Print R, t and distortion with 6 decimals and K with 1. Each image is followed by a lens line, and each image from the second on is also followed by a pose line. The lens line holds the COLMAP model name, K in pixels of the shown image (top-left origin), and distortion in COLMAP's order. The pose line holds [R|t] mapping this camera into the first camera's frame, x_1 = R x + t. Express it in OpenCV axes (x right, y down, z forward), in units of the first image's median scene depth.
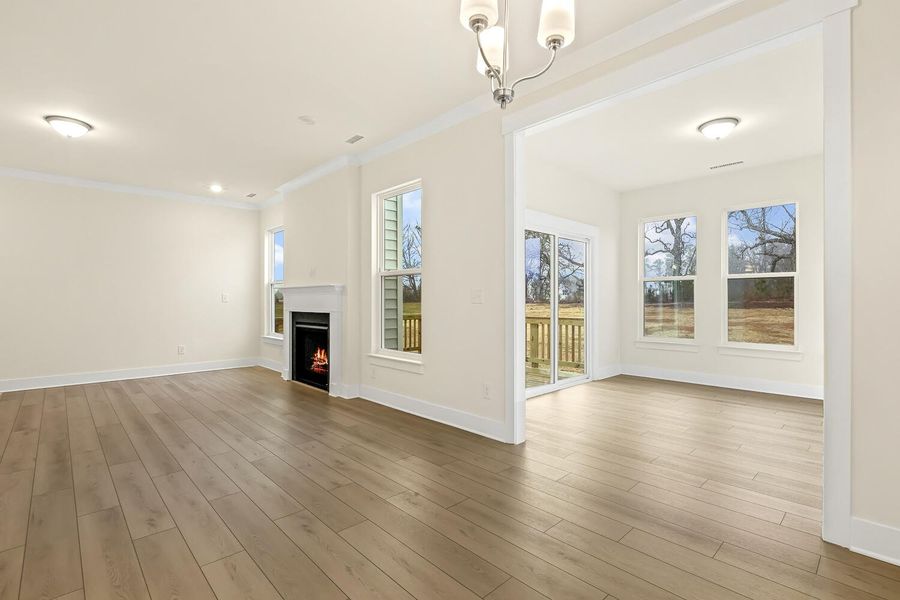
lens RADIAL K [[418.1, 0, 451.9], [0, 418.1, 299.9], [0, 0, 1]] dist [-0.004227, -0.000454]
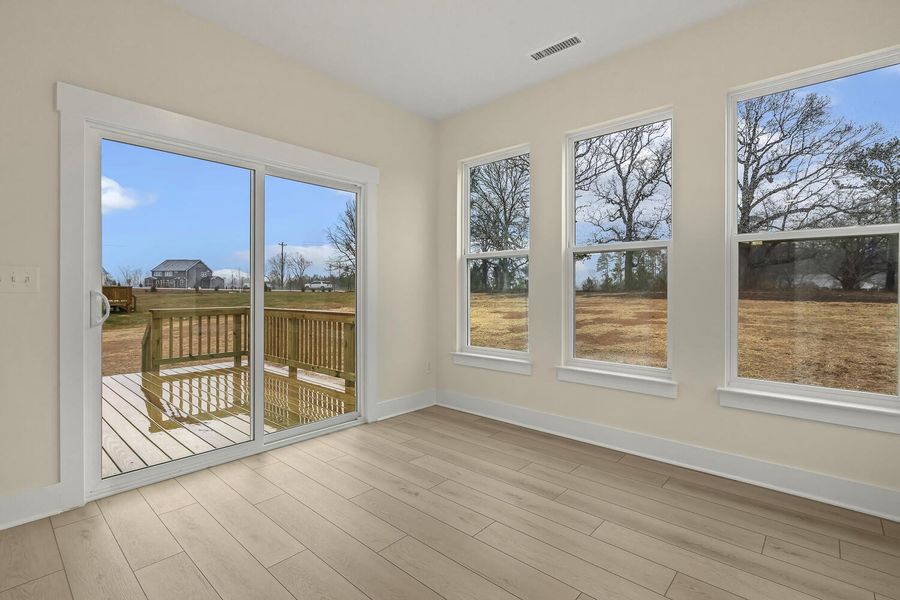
lens RADIAL K [[418.1, 0, 462.7], [0, 418.1, 288.7], [0, 0, 1]] dist [-0.004227, -0.000454]
pose [[0.995978, 0.001038, 0.089592, 0.426128], [-0.000826, 0.999997, -0.002400, 0.001965], [-0.089594, 0.002316, 0.995976, 0.396519]]
